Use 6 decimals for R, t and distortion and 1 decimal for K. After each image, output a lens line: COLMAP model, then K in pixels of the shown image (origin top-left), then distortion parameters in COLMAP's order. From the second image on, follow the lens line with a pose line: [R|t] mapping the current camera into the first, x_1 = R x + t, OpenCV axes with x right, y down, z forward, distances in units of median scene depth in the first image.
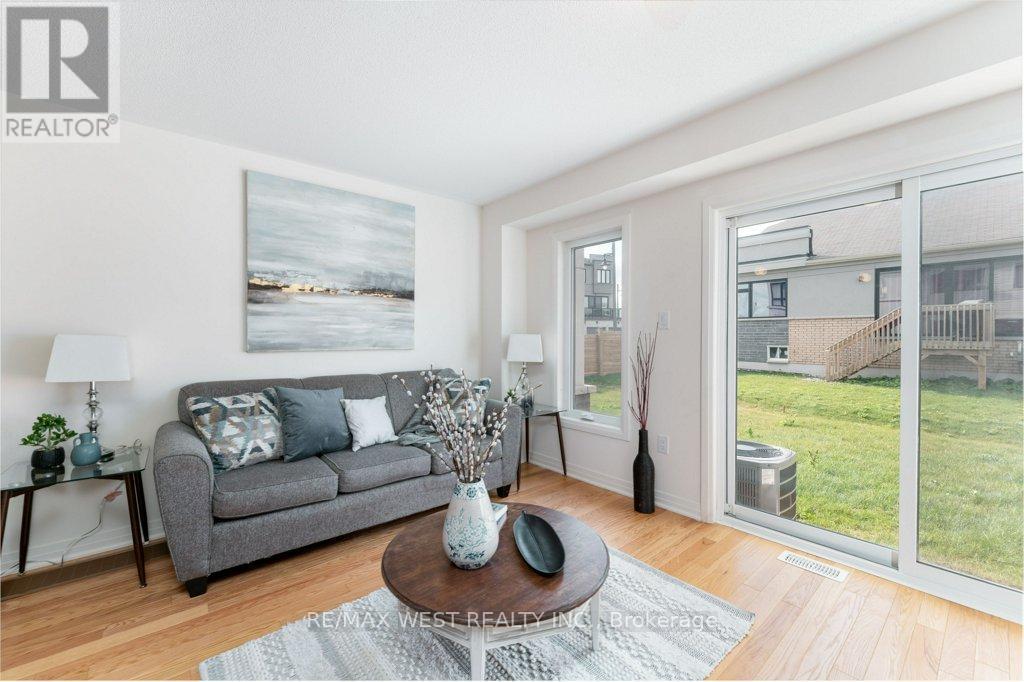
lens RADIAL K [[414.1, 0, 511.4], [0, 414.1, 338.9], [0, 0, 1]] dist [-0.001431, 0.000246]
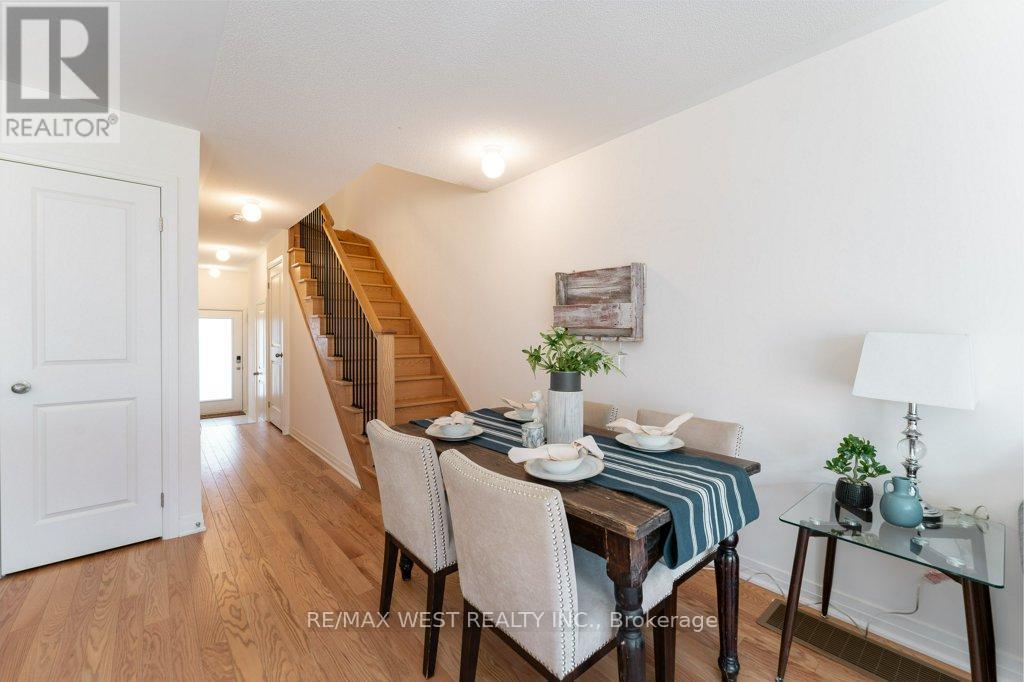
lens RADIAL K [[414.1, 0, 511.4], [0, 414.1, 338.9], [0, 0, 1]] dist [-0.001431, 0.000246]
pose [[0.011281, 0.017675, -0.999780, -0.268795], [-0.010754, 0.999788, 0.017554, -0.004911], [0.999879, 0.010553, 0.011468, 0.260049]]
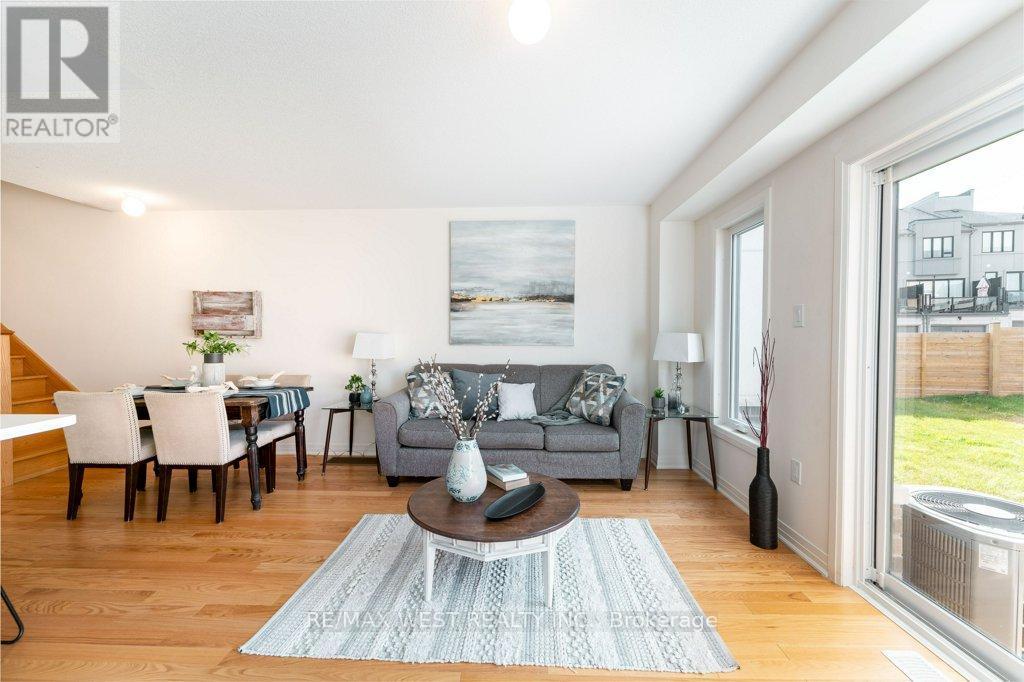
lens RADIAL K [[414.1, 0, 511.4], [0, 414.1, 338.9], [0, 0, 1]] dist [-0.001431, 0.000246]
pose [[0.744524, 0.010005, -0.667521, 0.511599], [-0.006709, 0.999949, 0.007504, -0.002090], [0.667562, -0.001109, 0.744553, 0.043377]]
